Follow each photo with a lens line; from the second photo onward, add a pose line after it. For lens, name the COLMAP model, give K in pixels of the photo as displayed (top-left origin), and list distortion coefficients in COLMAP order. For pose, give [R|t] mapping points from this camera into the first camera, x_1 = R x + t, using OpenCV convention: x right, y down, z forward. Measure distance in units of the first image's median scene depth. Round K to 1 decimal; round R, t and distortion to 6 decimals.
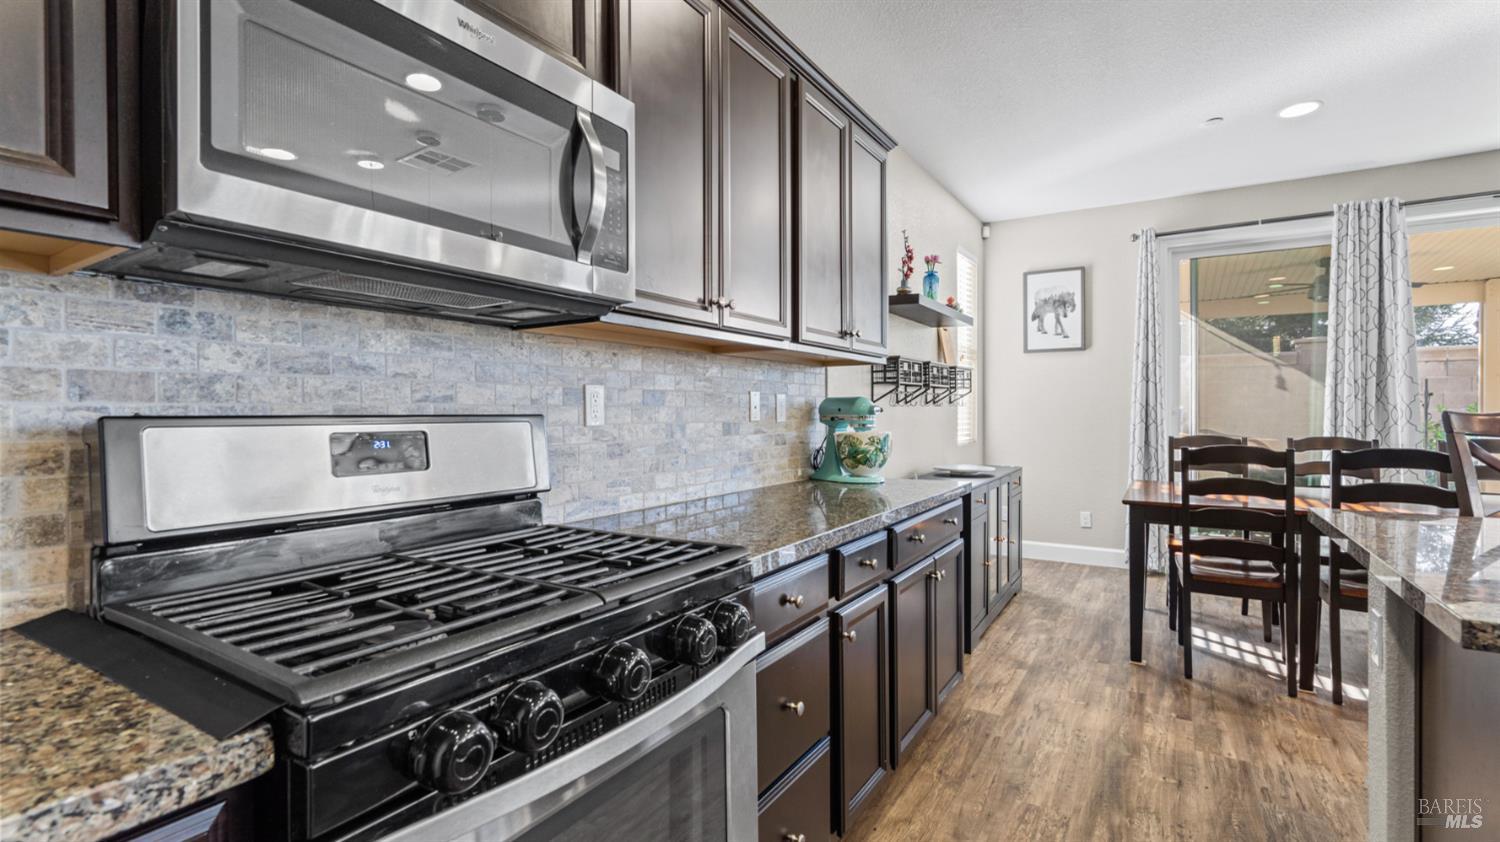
lens RADIAL K [[679.1, 0, 749.1], [0, 679.1, 415.5], [0, 0, 1]] dist [-0.001149, 0.000100]
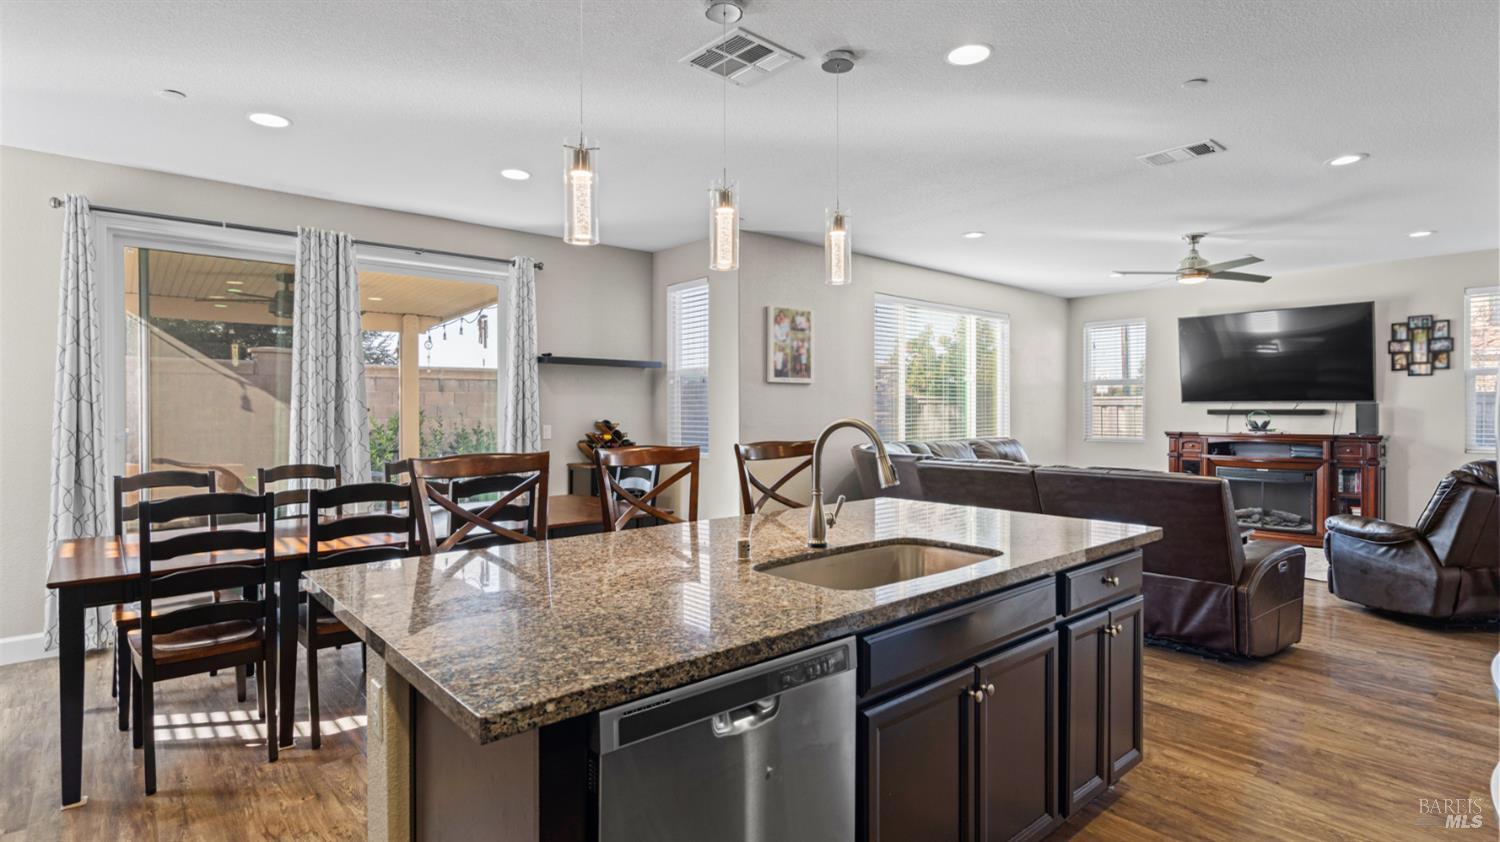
lens RADIAL K [[735.0, 0, 748.6], [0, 735.0, 412.8], [0, 0, 1]] dist [0.001954, 0.000318]
pose [[0.285361, -0.004724, 0.958409, 0.025829], [0.004760, 0.999983, 0.003512, -0.049494], [-0.958408, 0.003560, 0.285378, 0.081754]]
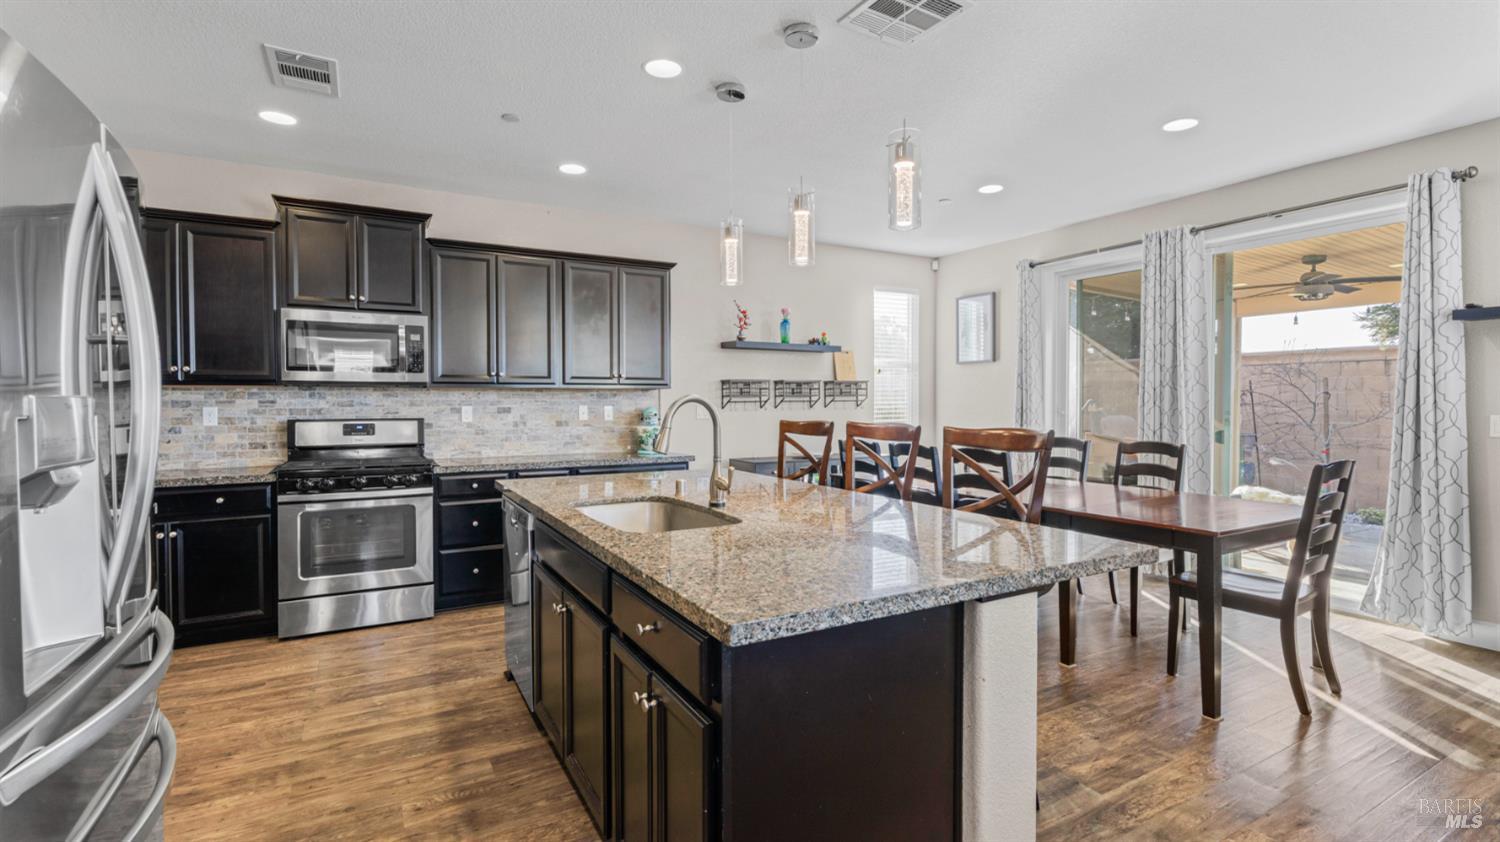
lens RADIAL K [[679.1, 0, 749.1], [0, 679.1, 415.5], [0, 0, 1]] dist [-0.001149, 0.000100]
pose [[0.878544, 0.010112, -0.477555, 1.039841], [-0.002719, 0.999866, 0.016170, -0.028839], [0.477654, -0.012907, 0.878453, -0.399080]]
